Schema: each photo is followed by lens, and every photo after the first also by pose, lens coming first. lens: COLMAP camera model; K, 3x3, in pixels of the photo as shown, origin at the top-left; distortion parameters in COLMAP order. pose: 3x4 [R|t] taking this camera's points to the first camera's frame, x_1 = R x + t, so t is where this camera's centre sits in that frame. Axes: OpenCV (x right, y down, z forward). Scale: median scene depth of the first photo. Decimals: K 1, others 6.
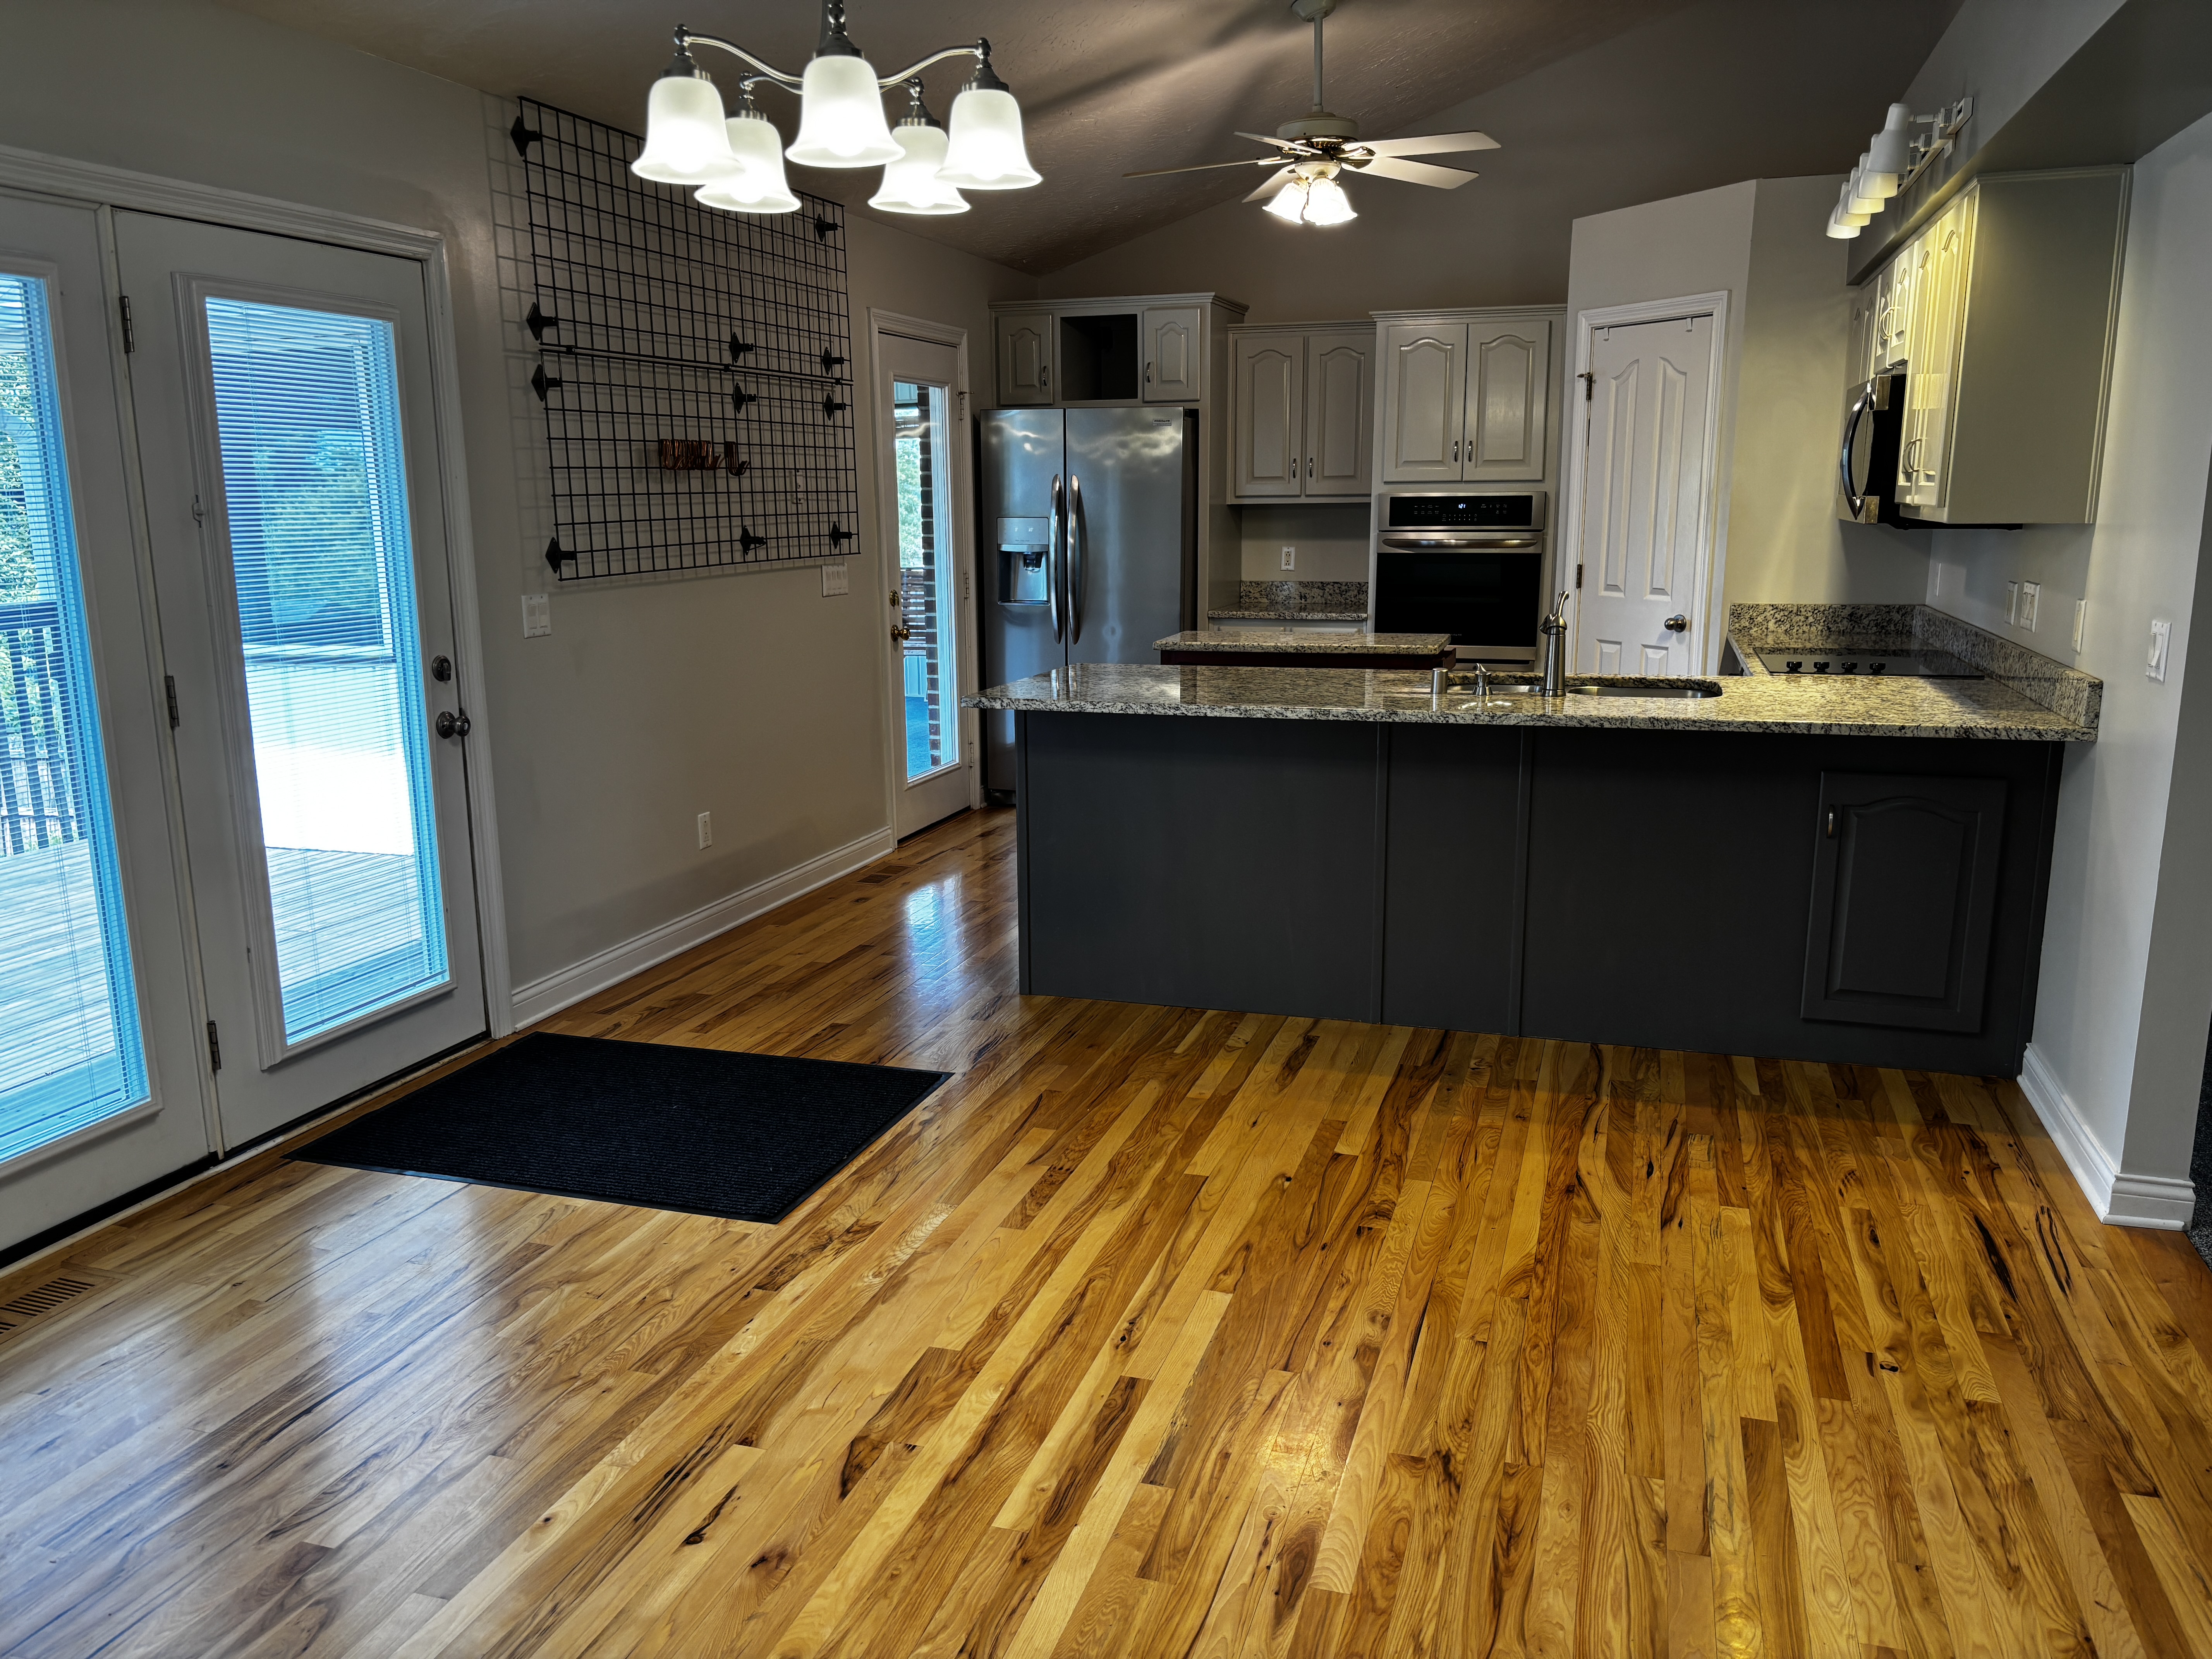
lens RADIAL K [[1704.1, 0, 1106.0], [0, 1704.1, 829.5], [0, 0, 1]] dist [-0.108467, 0.113282]
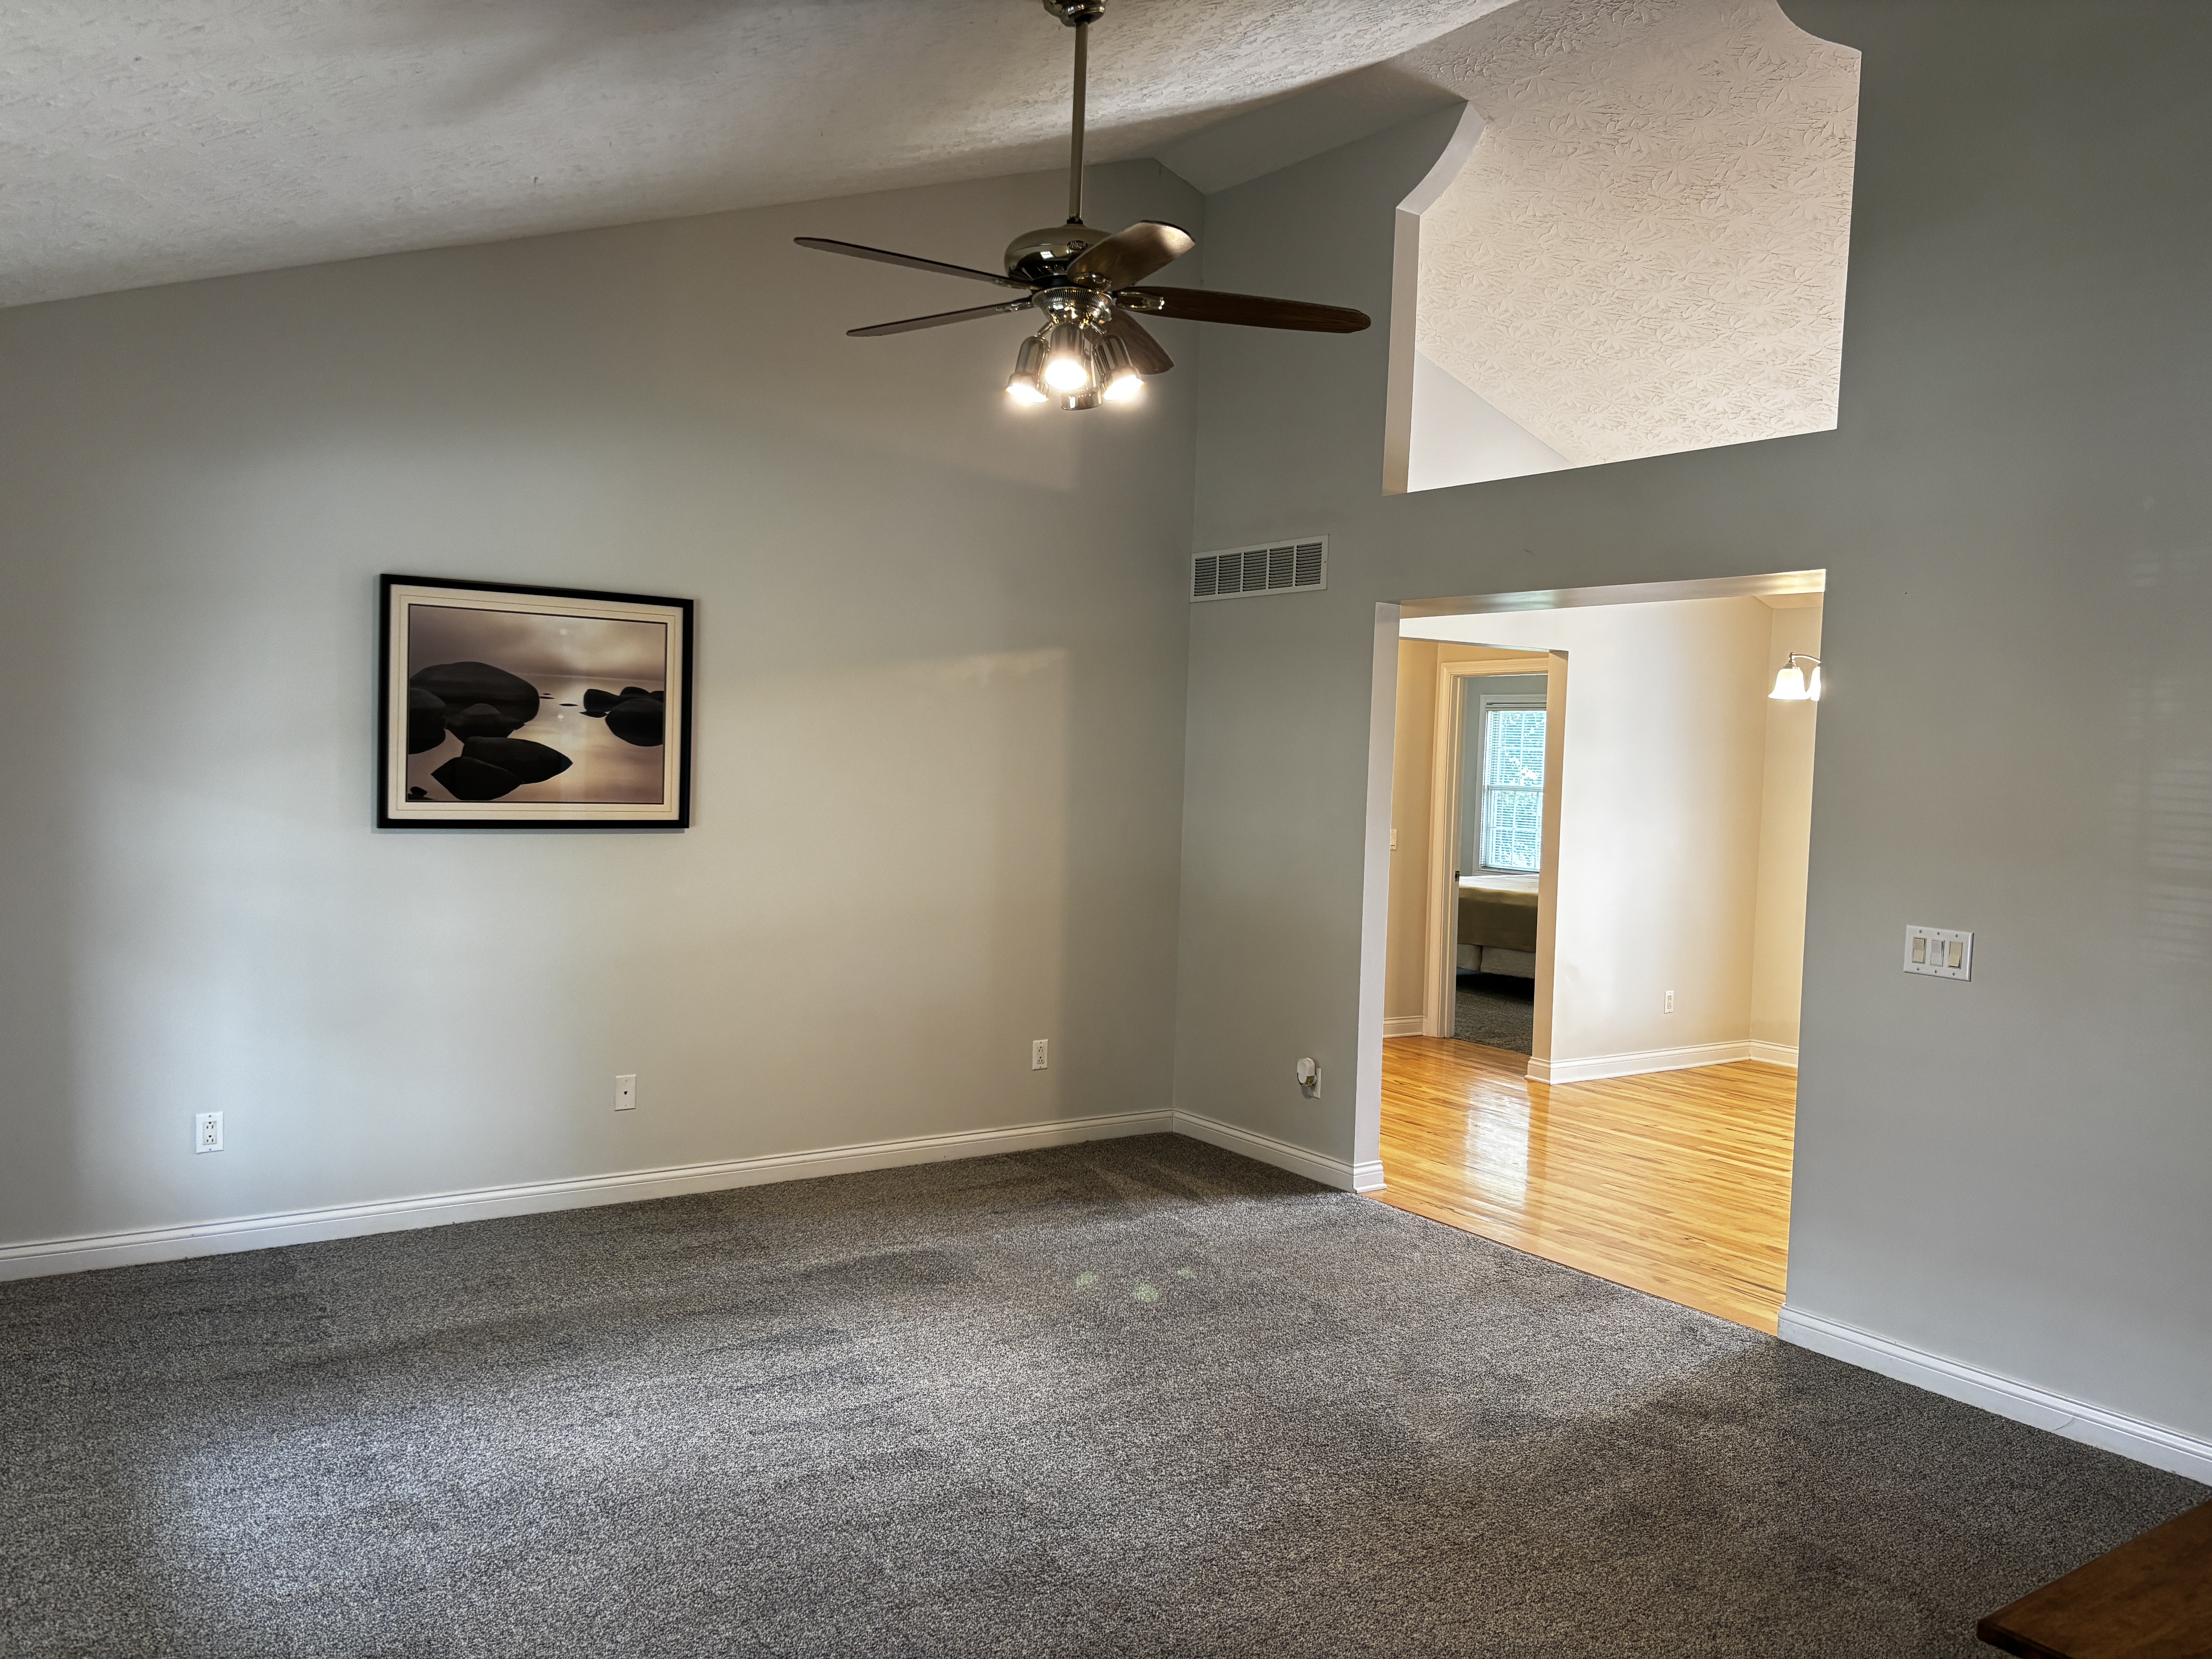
lens RADIAL K [[1704.1, 0, 1106.0], [0, 1704.1, 829.5], [0, 0, 1]] dist [-0.108467, 0.113282]
pose [[-0.607650, 0.021838, -0.793905, 2.277588], [-0.183919, 0.968580, 0.167413, -0.336212], [0.772616, 0.247742, -0.584541, 1.384987]]
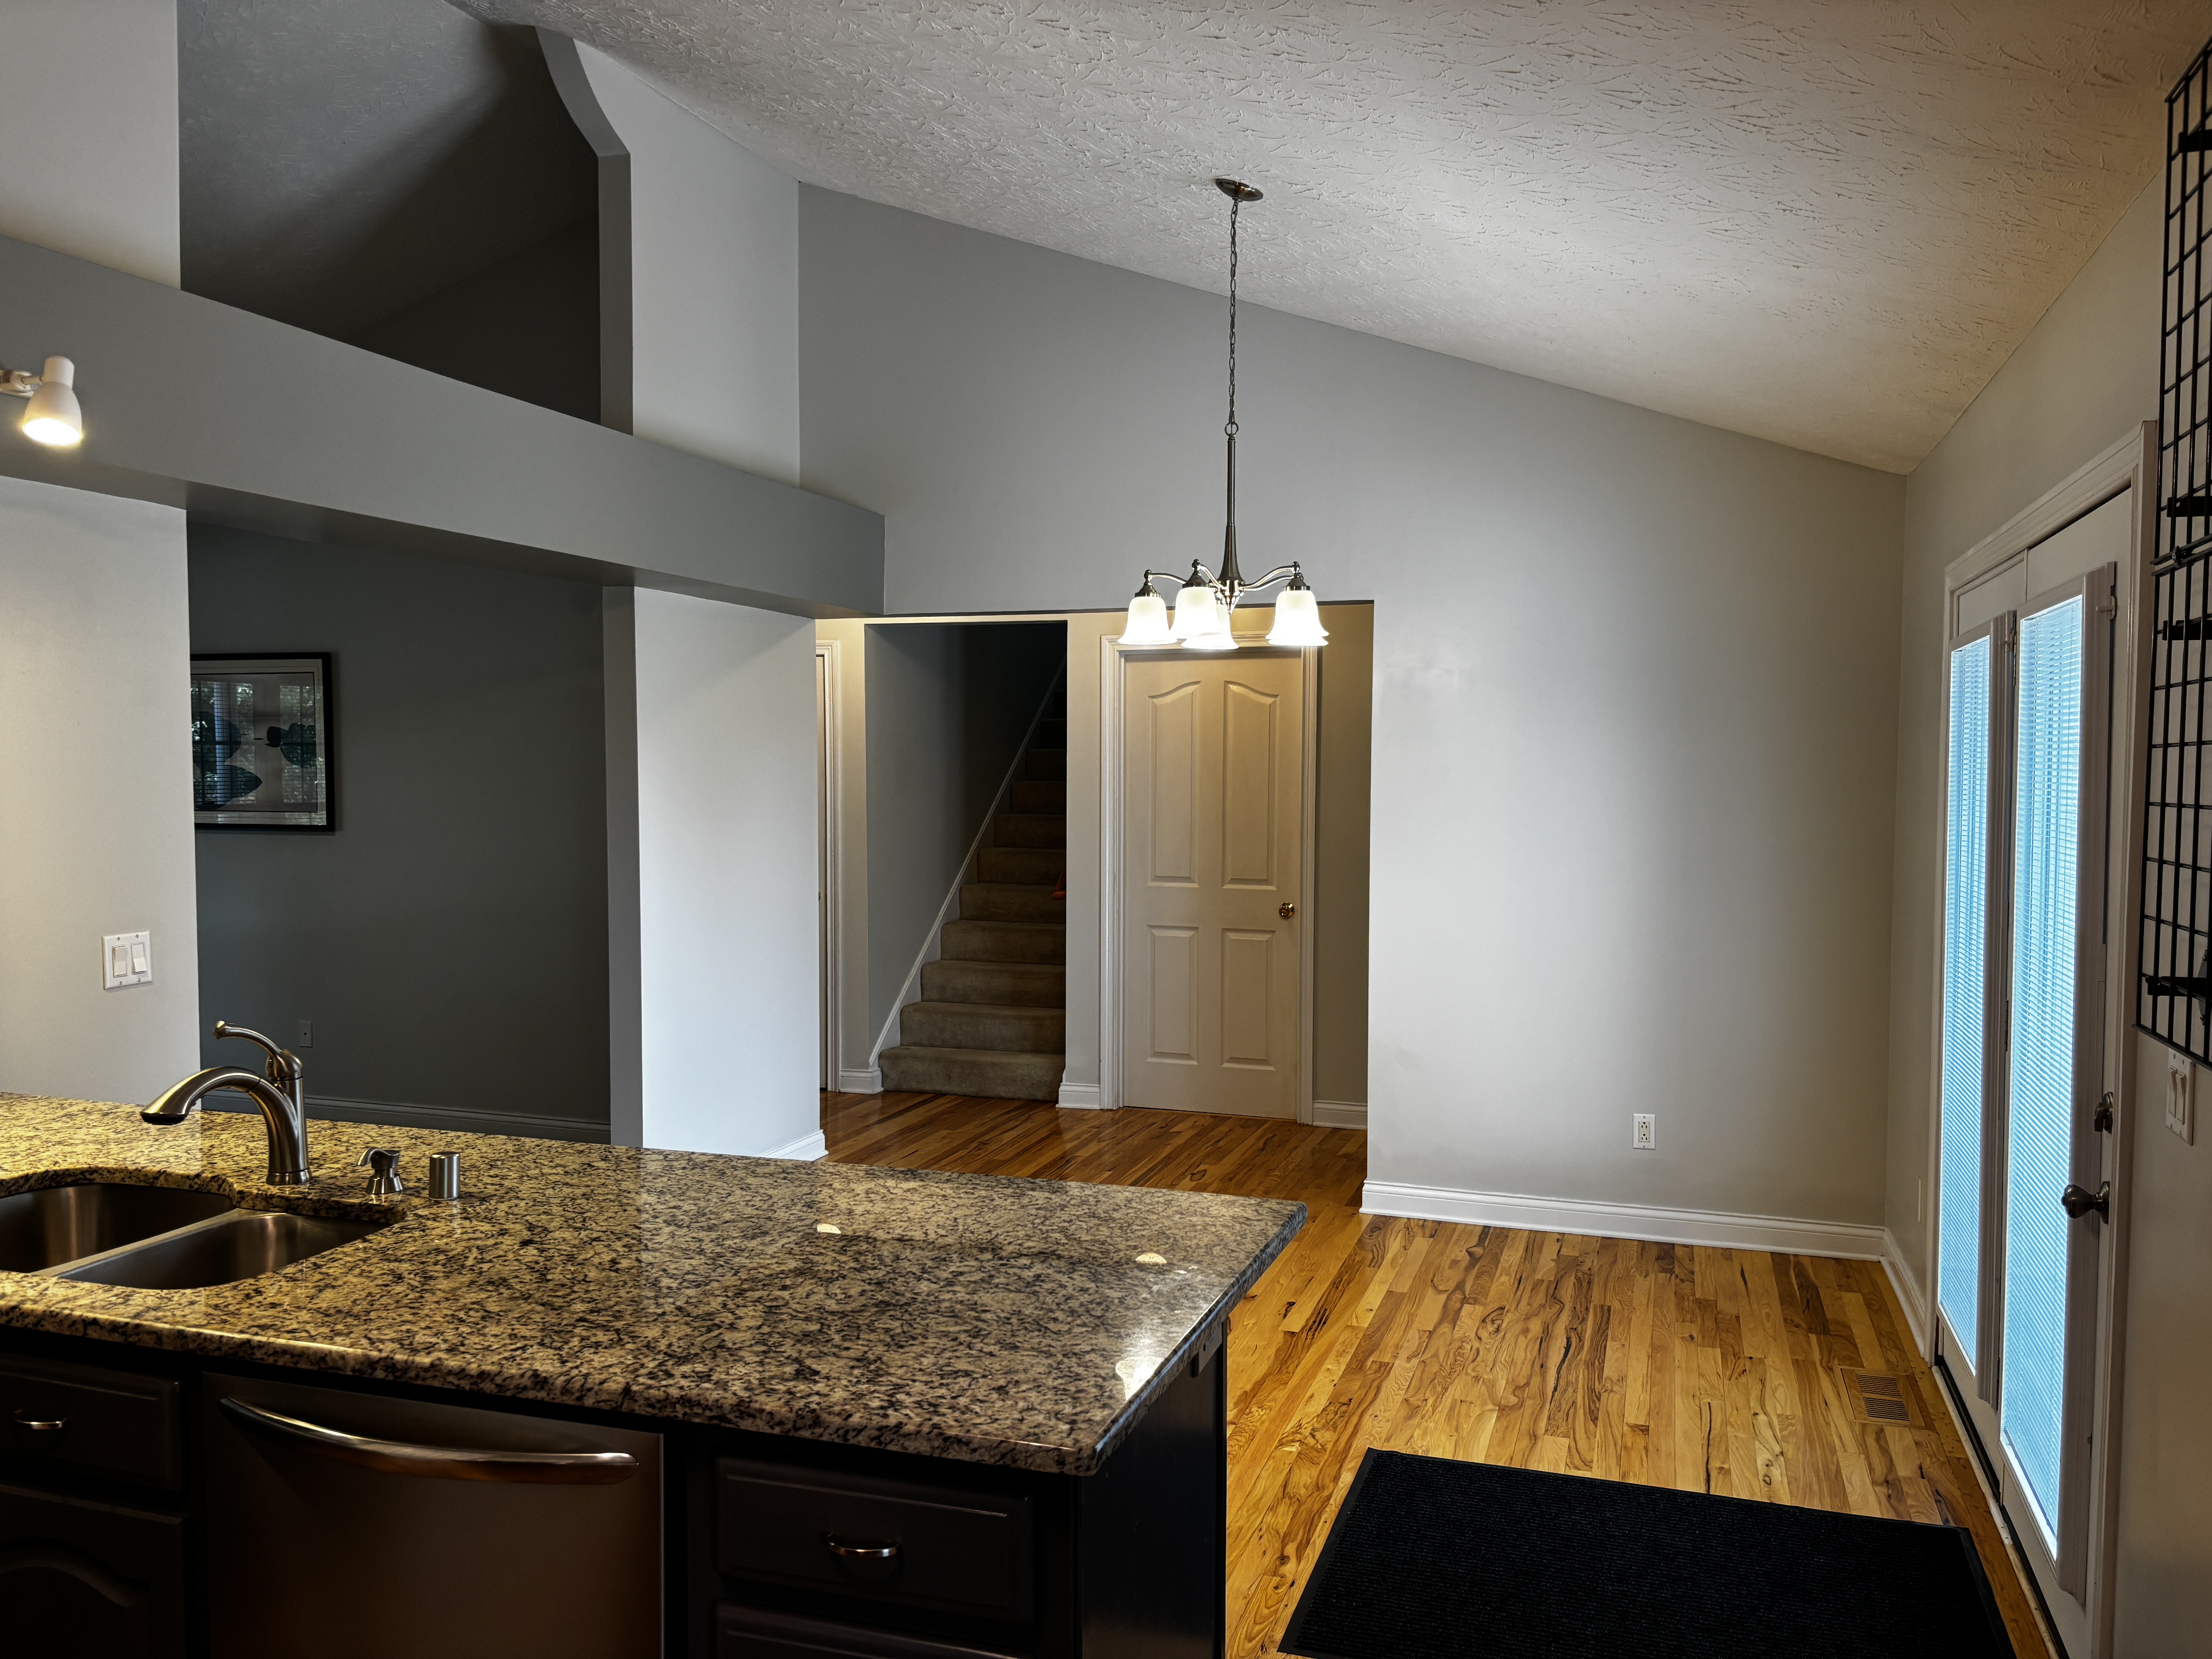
lens RADIAL K [[1692.0, 0, 1106.0], [0, 1692.0, 829.5], [0, 0, 1]] dist [0.023199, -0.012093]
pose [[-0.999850, 0.005636, 0.016380, -0.043165], [0.009297, 0.972461, 0.232880, -0.484291], [-0.014617, 0.232998, -0.972367, 2.217262]]
